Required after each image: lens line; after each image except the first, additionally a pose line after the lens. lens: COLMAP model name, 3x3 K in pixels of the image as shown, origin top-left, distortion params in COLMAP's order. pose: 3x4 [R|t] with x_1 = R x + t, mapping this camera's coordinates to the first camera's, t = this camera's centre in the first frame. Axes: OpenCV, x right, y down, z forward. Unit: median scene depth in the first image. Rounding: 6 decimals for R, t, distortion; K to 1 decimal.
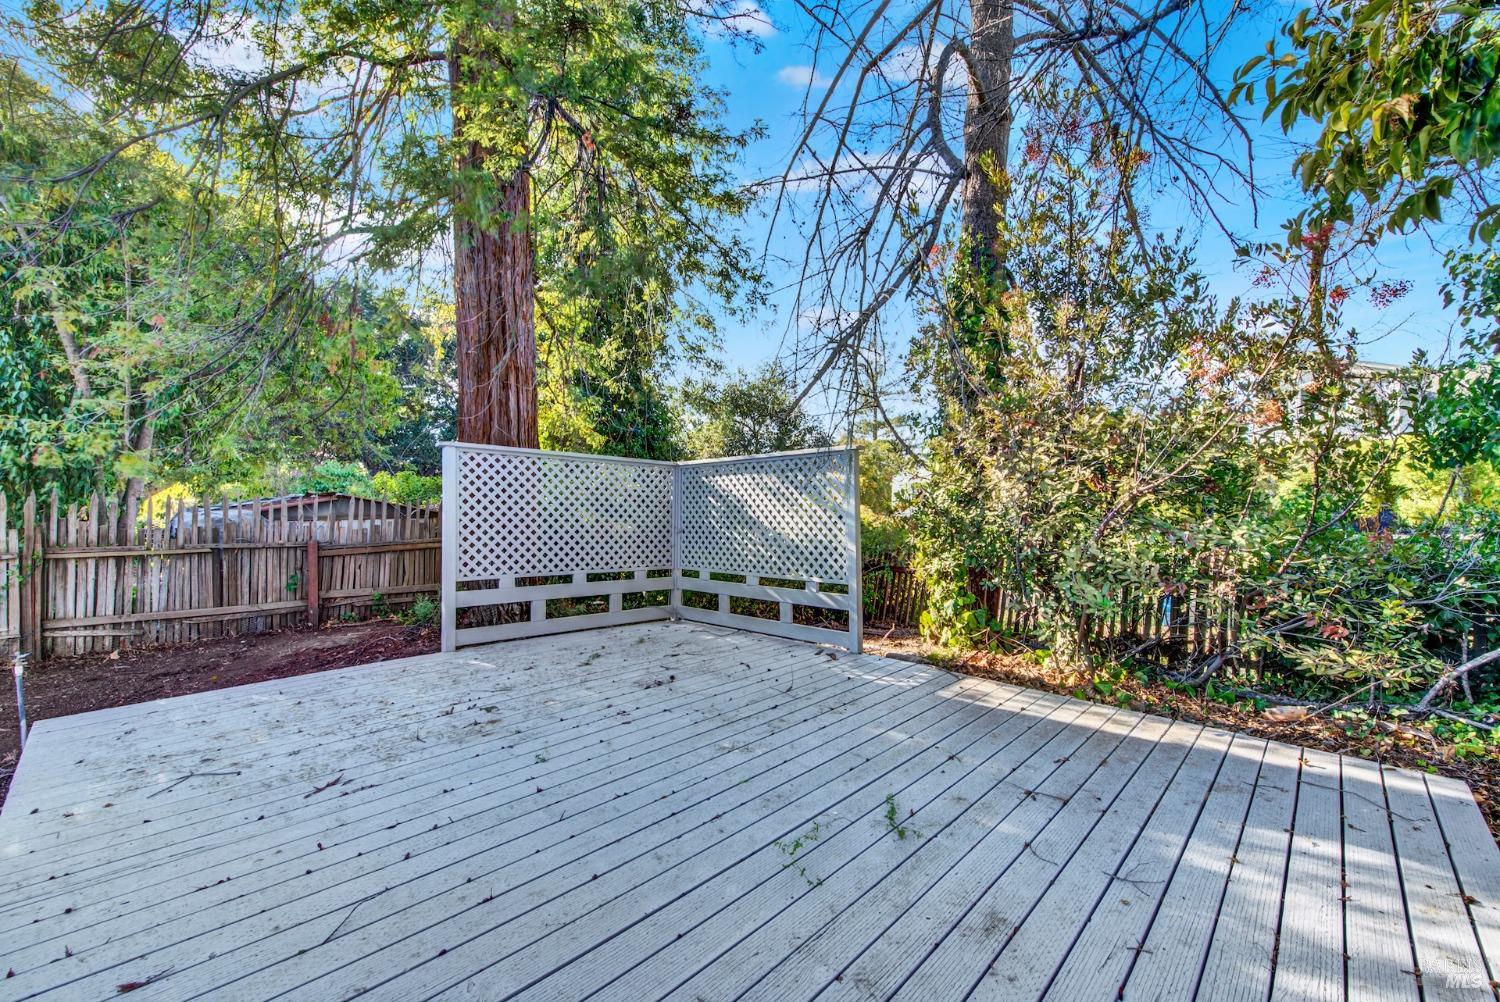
lens RADIAL K [[598.0, 0, 757.4], [0, 598.0, 502.0], [0, 0, 1]] dist [-0.001927, -0.000887]
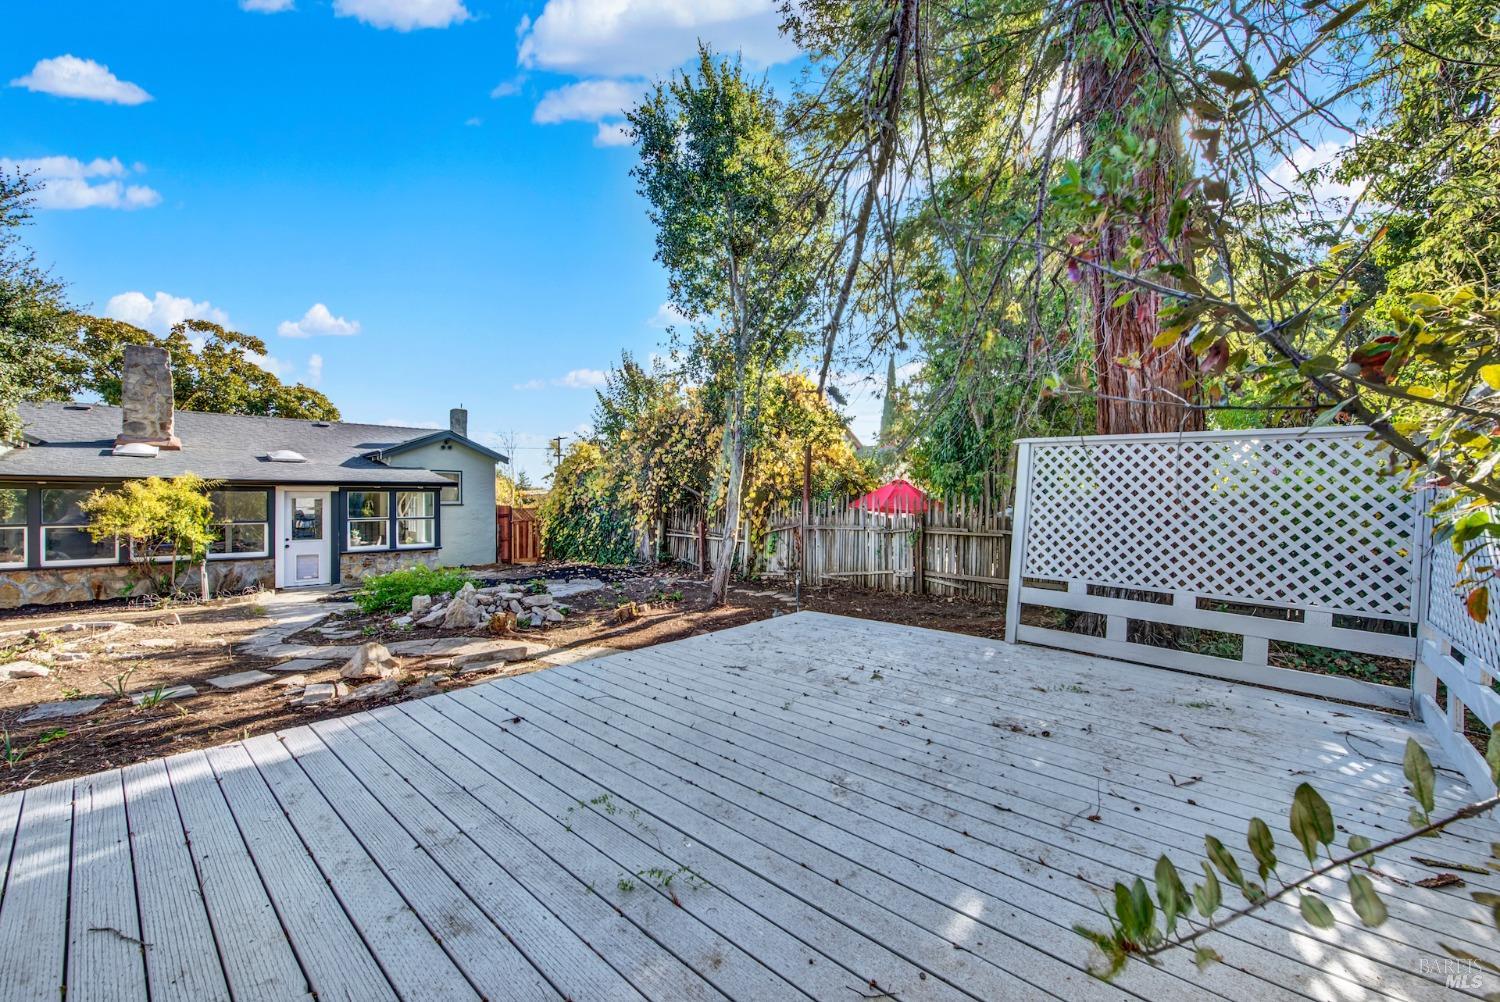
lens RADIAL K [[598.0, 0, 757.4], [0, 598.0, 502.0], [0, 0, 1]] dist [-0.001927, -0.000887]
pose [[0.036994, 0.005109, -0.999302, 0.735758], [-0.004176, 0.999979, 0.004958, 0.005169], [0.999307, 0.003990, 0.037014, 0.772994]]
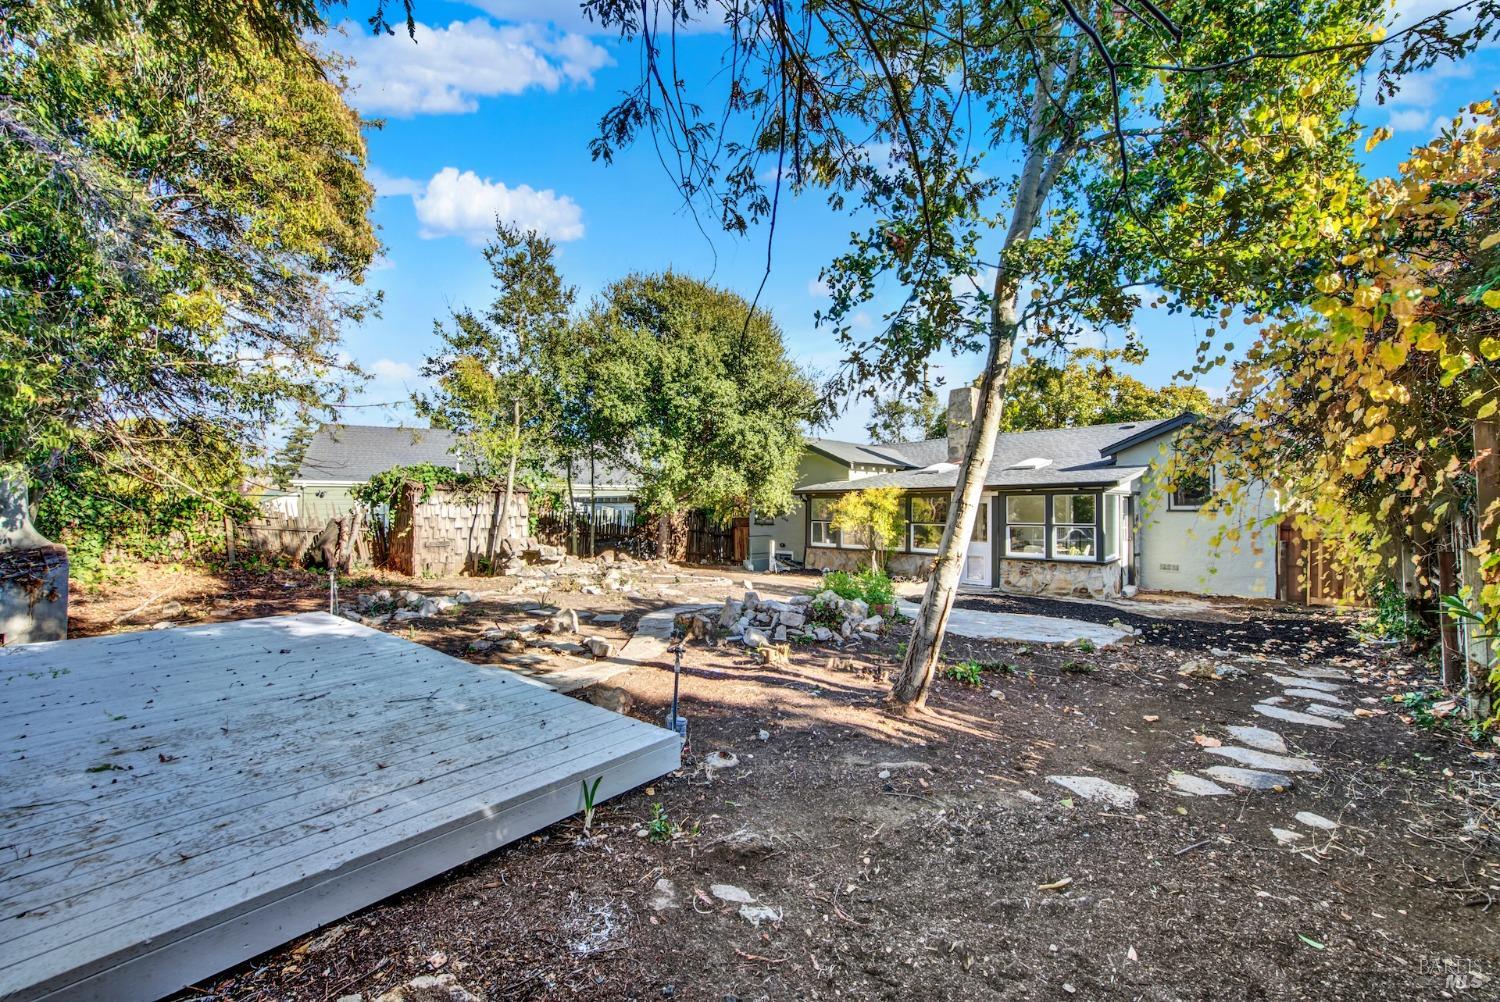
lens RADIAL K [[598.0, 0, 757.4], [0, 598.0, 502.0], [0, 0, 1]] dist [-0.001927, -0.000887]
pose [[-0.997246, 0.000599, -0.074162, -1.265031], [0.001145, 0.999973, -0.007311, 0.032043], [0.074156, -0.007376, -0.997219, 1.896763]]
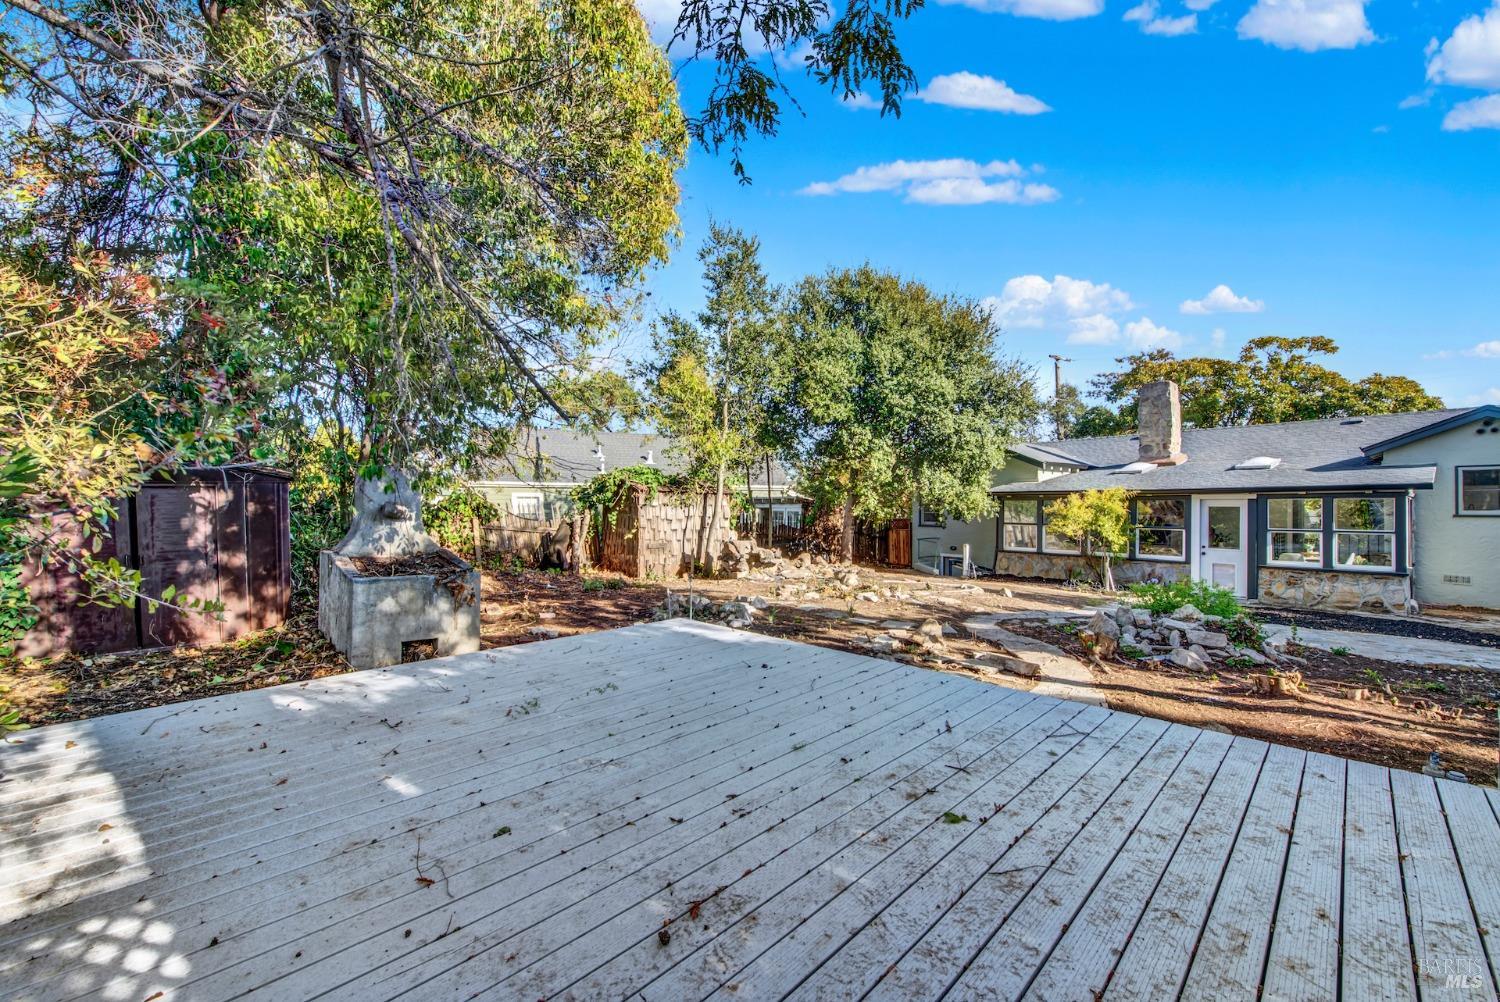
lens RADIAL K [[598.0, 0, 757.4], [0, 598.0, 502.0], [0, 0, 1]] dist [-0.001927, -0.000887]
pose [[-0.999823, -0.001803, 0.018703, -0.266517], [-0.001898, 0.999985, -0.005067, 0.009530], [-0.018694, -0.005102, -0.999812, 1.757764]]
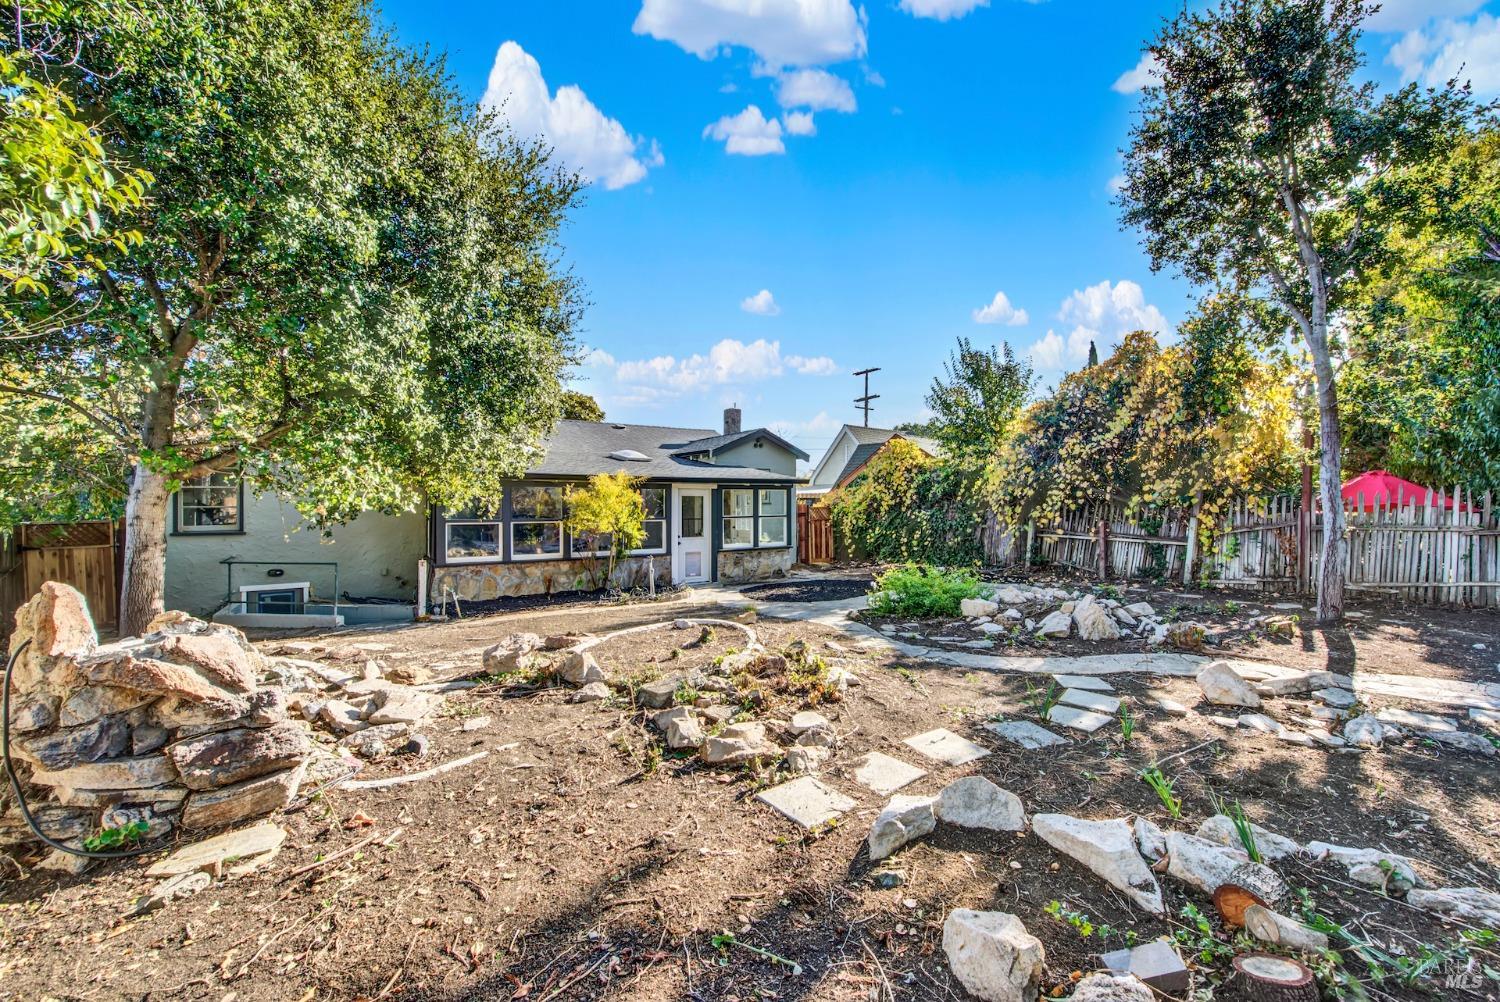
lens RADIAL K [[598.0, 0, 757.4], [0, 598.0, 502.0], [0, 0, 1]] dist [-0.001927, -0.000887]
pose [[-0.141407, 0.001398, -0.989951, 0.547863], [-0.003109, 0.999993, 0.001857, 0.042399], [0.989947, 0.003340, -0.141402, -0.893123]]
